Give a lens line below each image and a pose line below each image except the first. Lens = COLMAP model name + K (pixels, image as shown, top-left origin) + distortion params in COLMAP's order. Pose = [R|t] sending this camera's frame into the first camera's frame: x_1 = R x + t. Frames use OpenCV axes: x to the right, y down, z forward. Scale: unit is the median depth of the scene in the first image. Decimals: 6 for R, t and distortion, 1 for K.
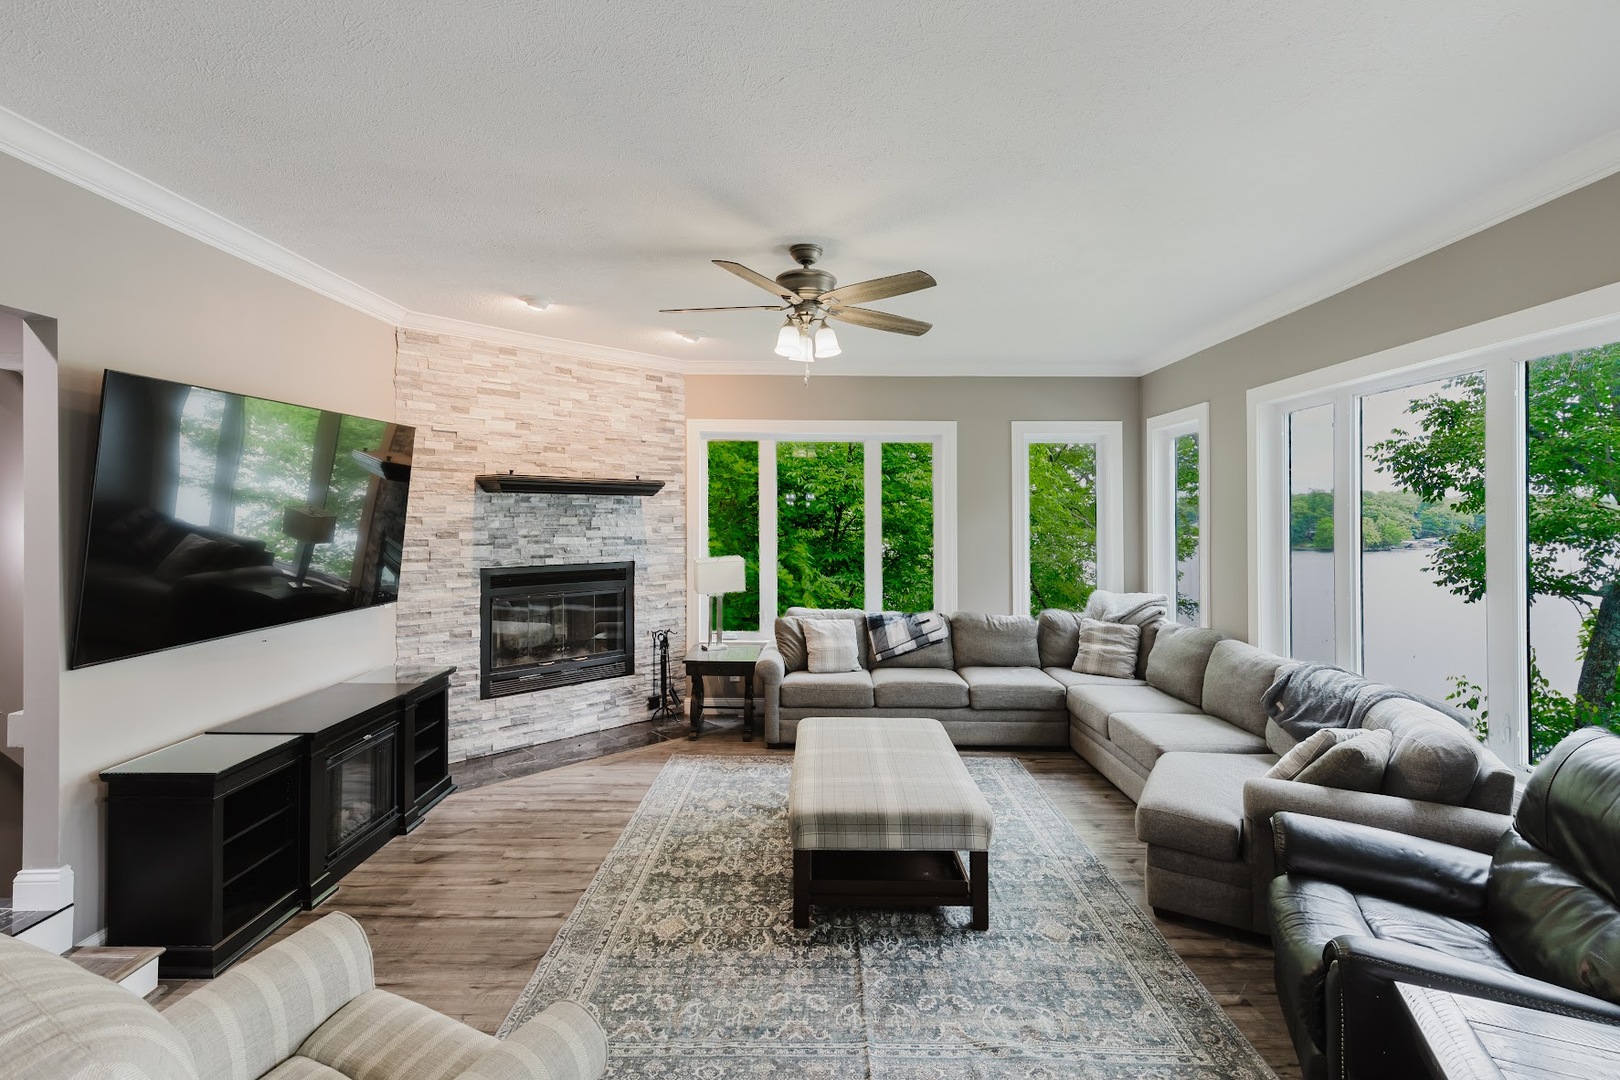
lens RADIAL K [[729.2, 0, 814.3], [0, 729.2, 513.4], [0, 0, 1]] dist [0.008598, -0.000344]
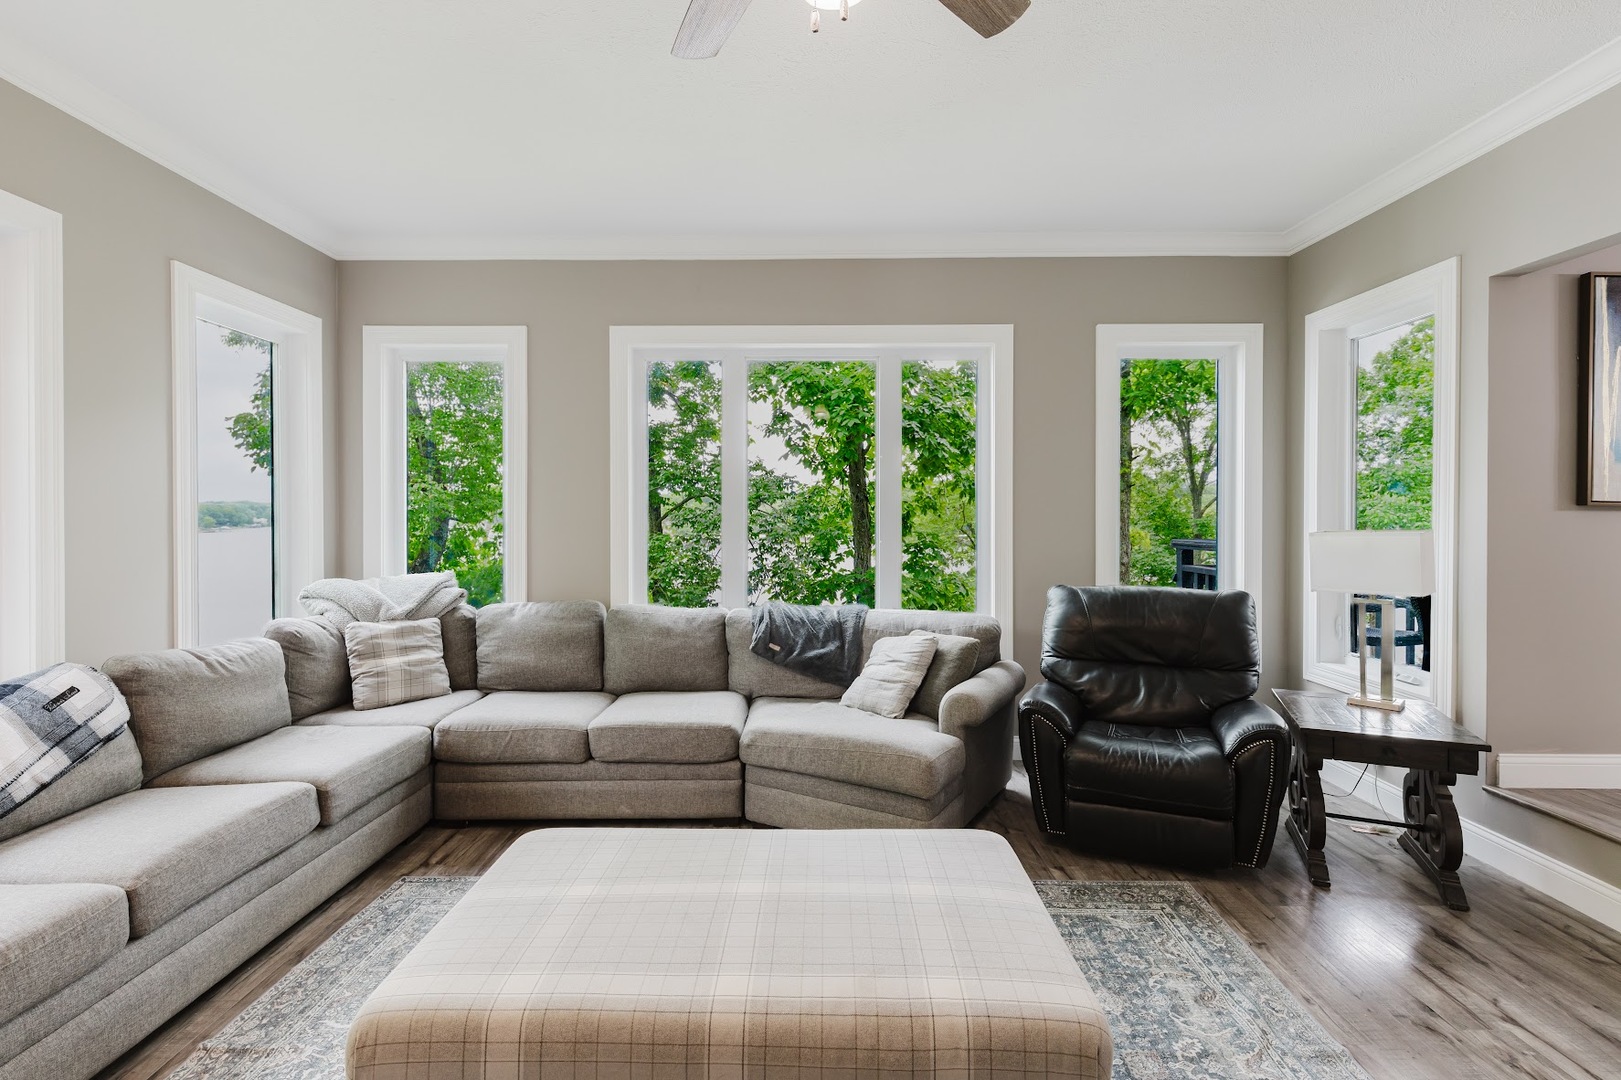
lens RADIAL K [[729.6, 0, 810.5], [0, 729.6, 517.5], [0, 0, 1]] dist [0.008598, -0.000344]
pose [[0.015279, -0.004127, 0.999875, -0.244910], [-0.003117, 0.999986, 0.004175, 0.050043], [-0.999878, -0.003181, 0.015266, 0.599913]]
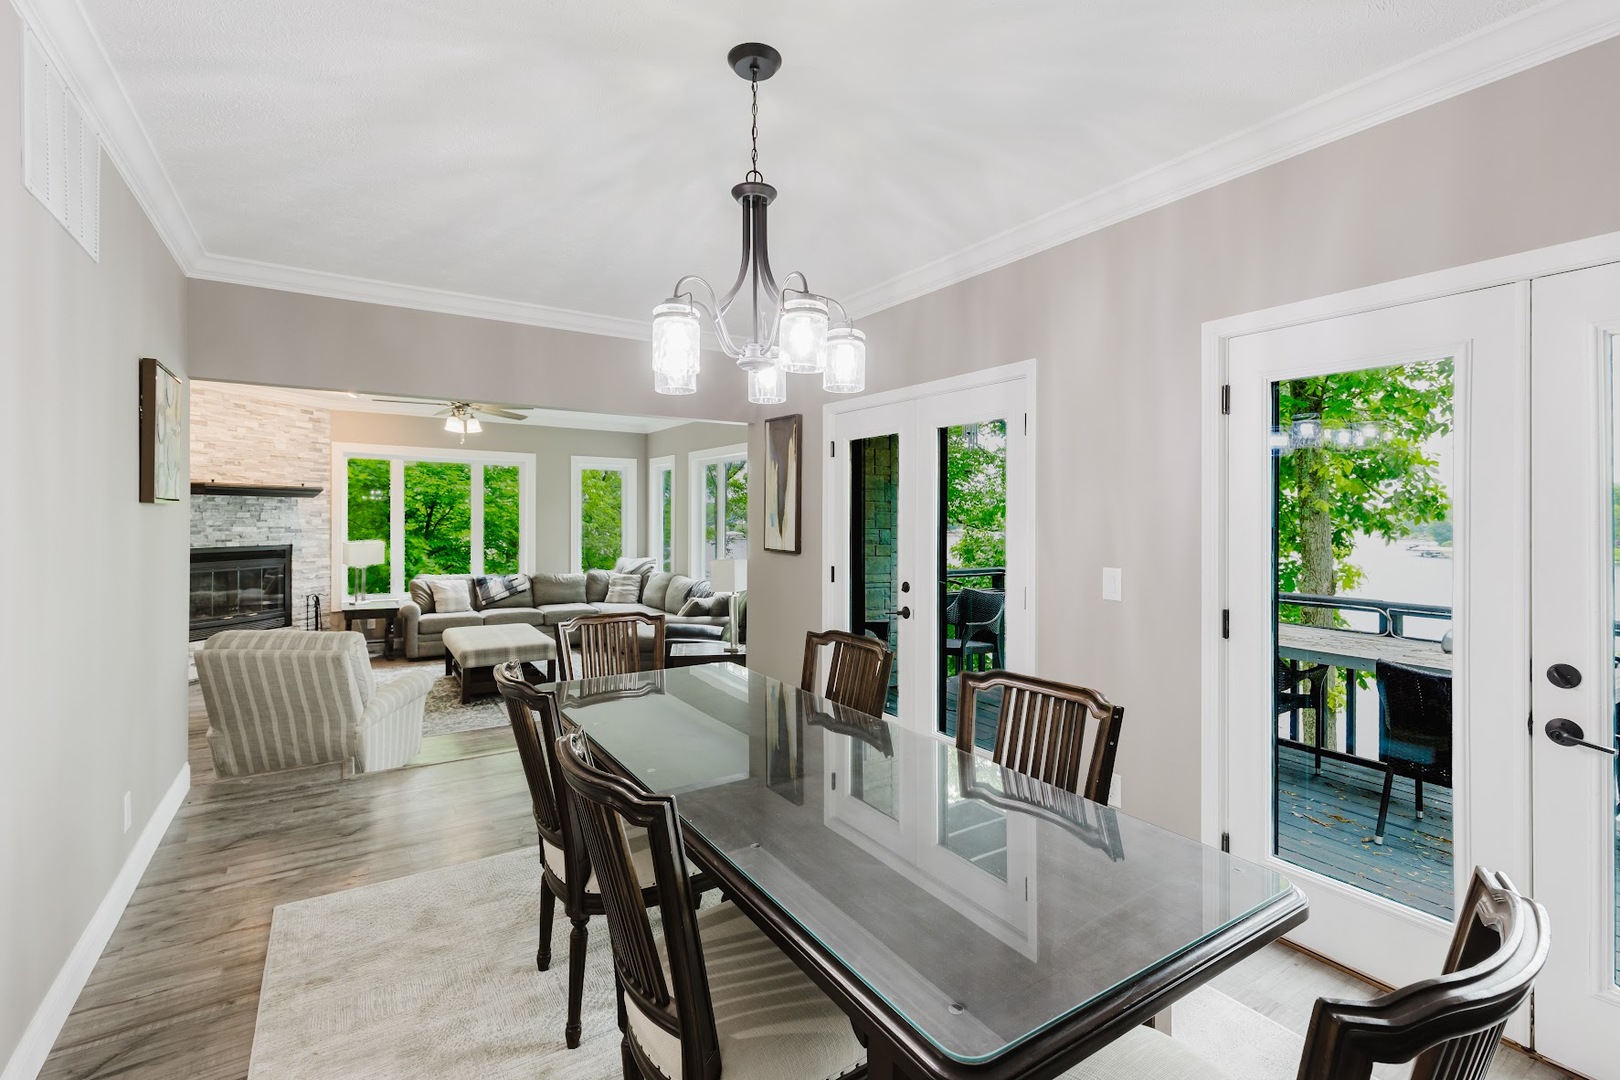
lens RADIAL K [[729.2, 0, 804.1], [0, 729.2, 510.2], [0, 0, 1]] dist [0.008598, -0.000344]
pose [[0.845561, 0.009700, 0.533791, -0.171276], [-0.008513, 0.999953, -0.004685, -0.001203], [-0.533811, -0.000583, 0.845603, -0.707799]]
